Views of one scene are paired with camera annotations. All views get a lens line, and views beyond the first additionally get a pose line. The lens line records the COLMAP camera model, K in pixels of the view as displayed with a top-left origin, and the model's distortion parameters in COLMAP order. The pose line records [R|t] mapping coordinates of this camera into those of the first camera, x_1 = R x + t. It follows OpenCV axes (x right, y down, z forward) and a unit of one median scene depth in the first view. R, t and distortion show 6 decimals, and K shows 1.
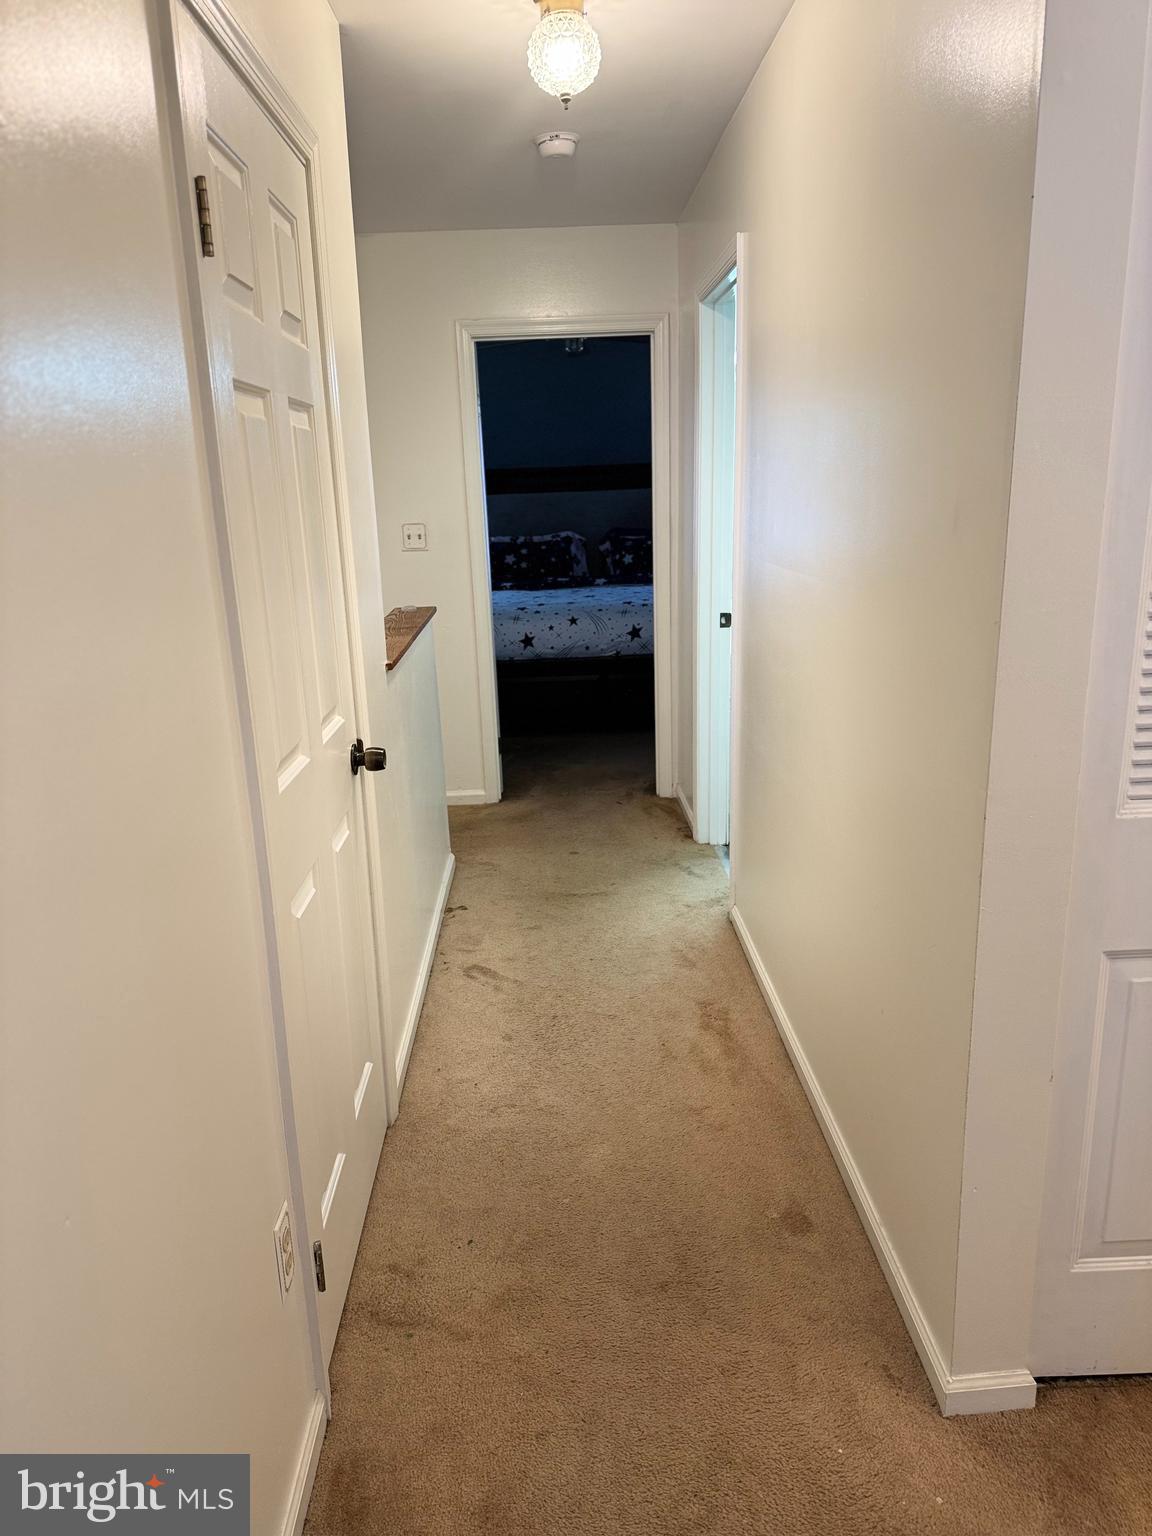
lens RADIAL K [[1084.6, 0, 568.4], [0, 1084.6, 775.2], [0, 0, 1]] dist [0.146540, -0.235171]
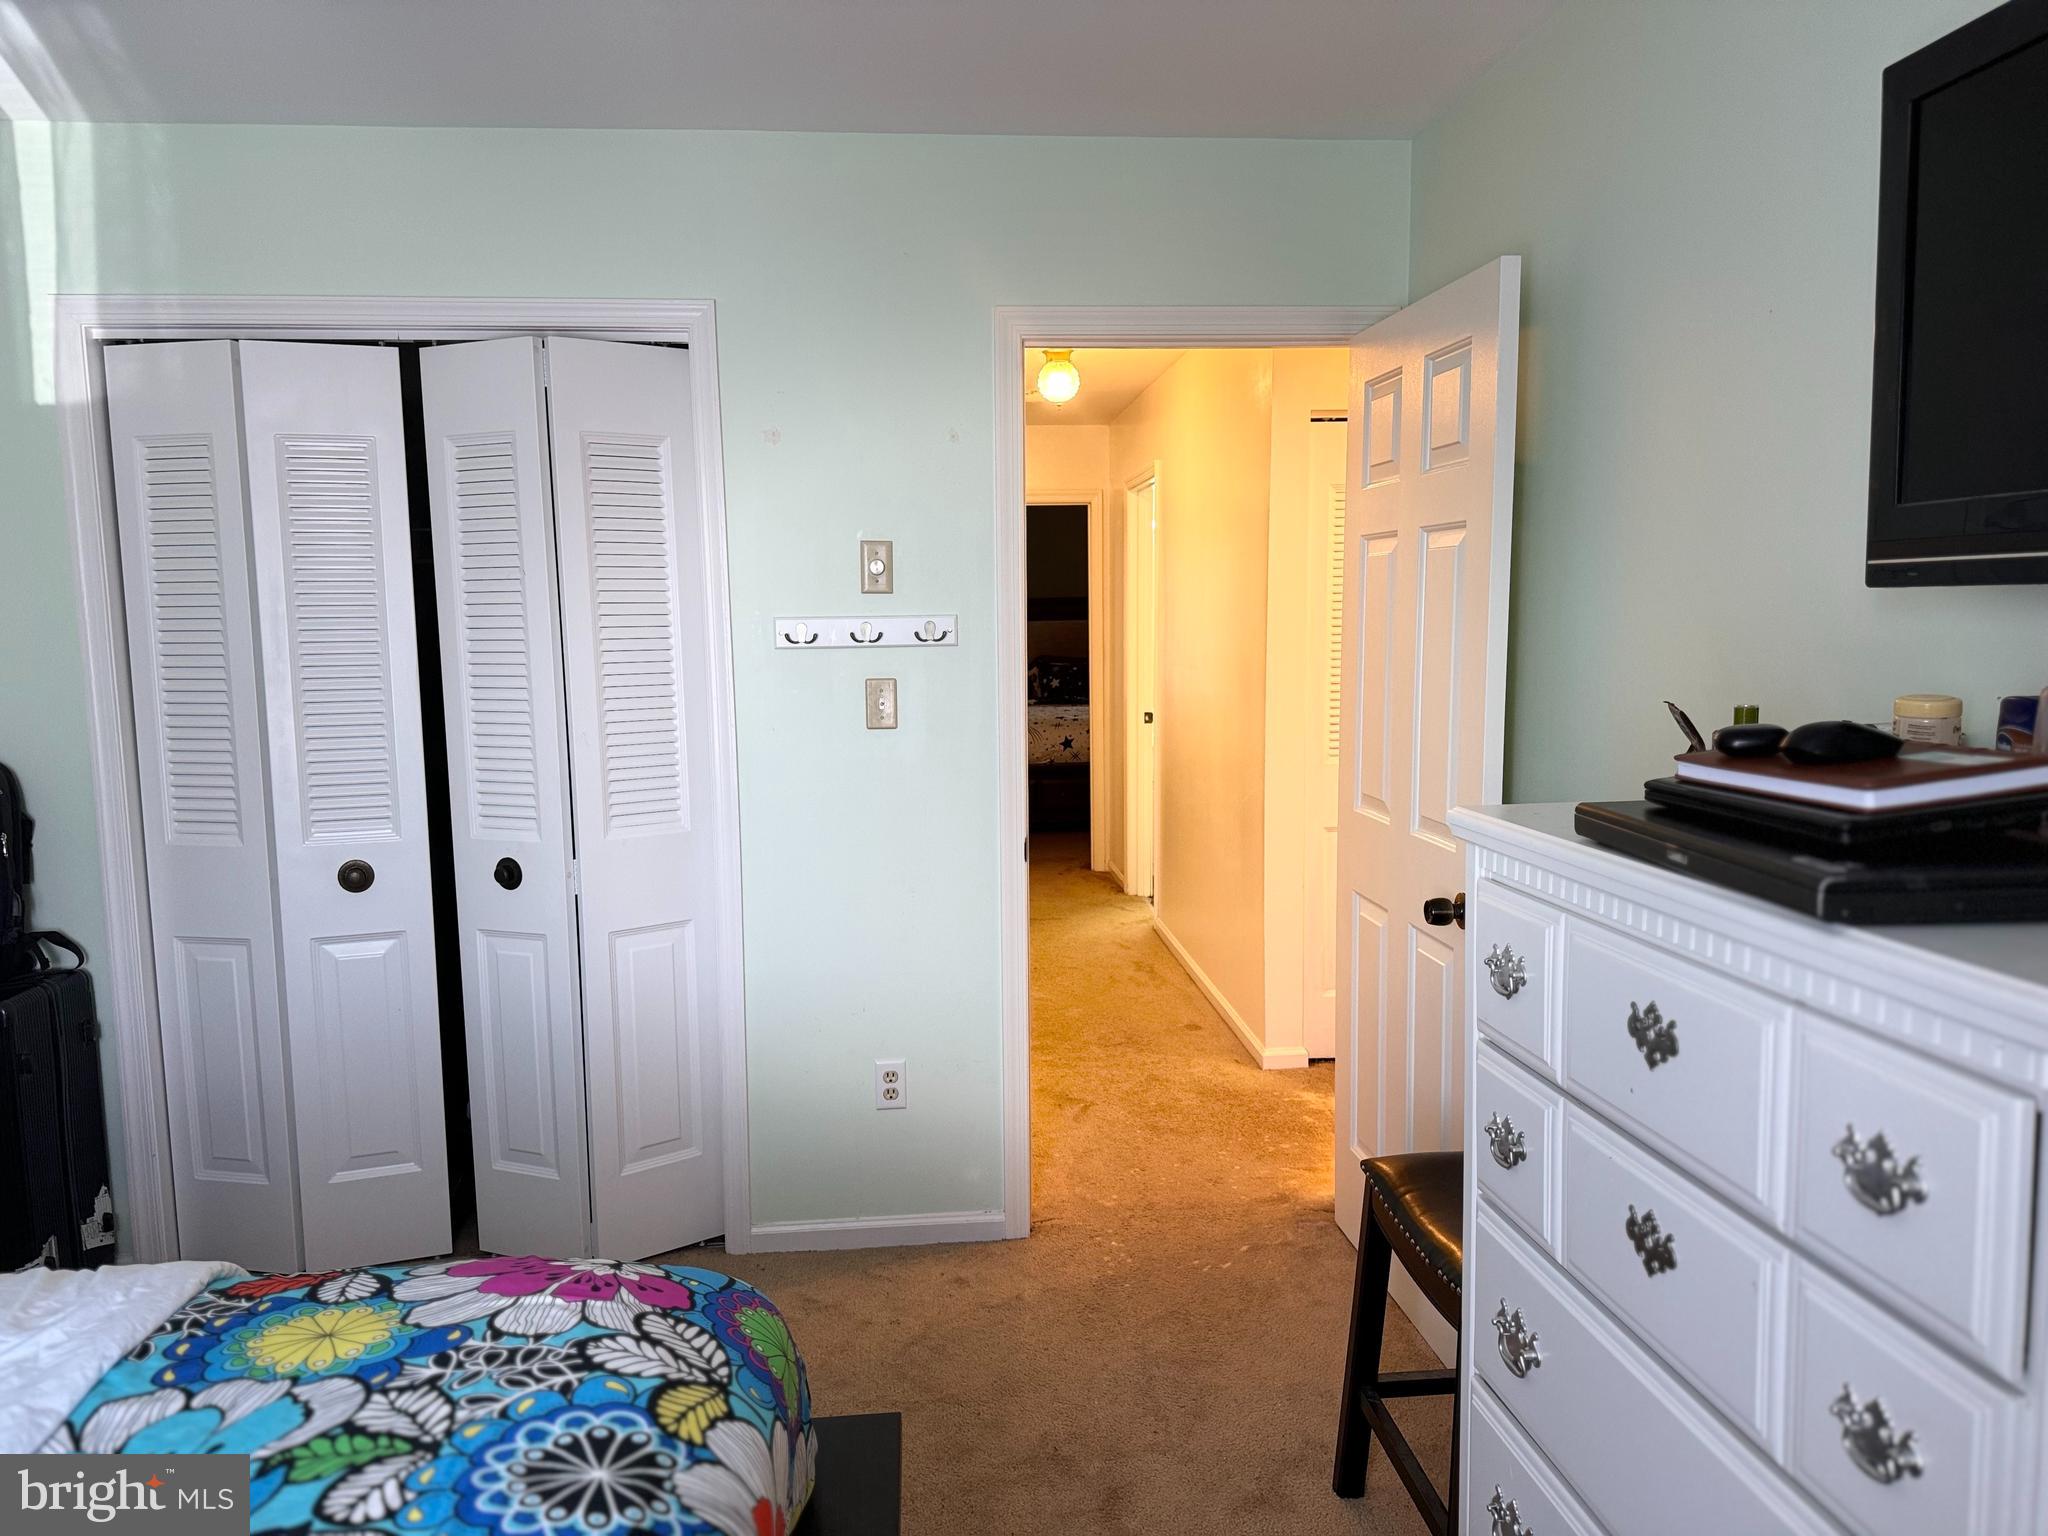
lens RADIAL K [[1446.2, 0, 1024.0], [0, 1446.2, 768.0], [0, 0, 1]] dist [0.146540, -0.235171]
pose [[0.998185, 0.014832, 0.058362, -0.100328], [-0.005665, 0.988021, -0.154216, 0.178096], [-0.059950, 0.153605, 0.986312, -0.657628]]
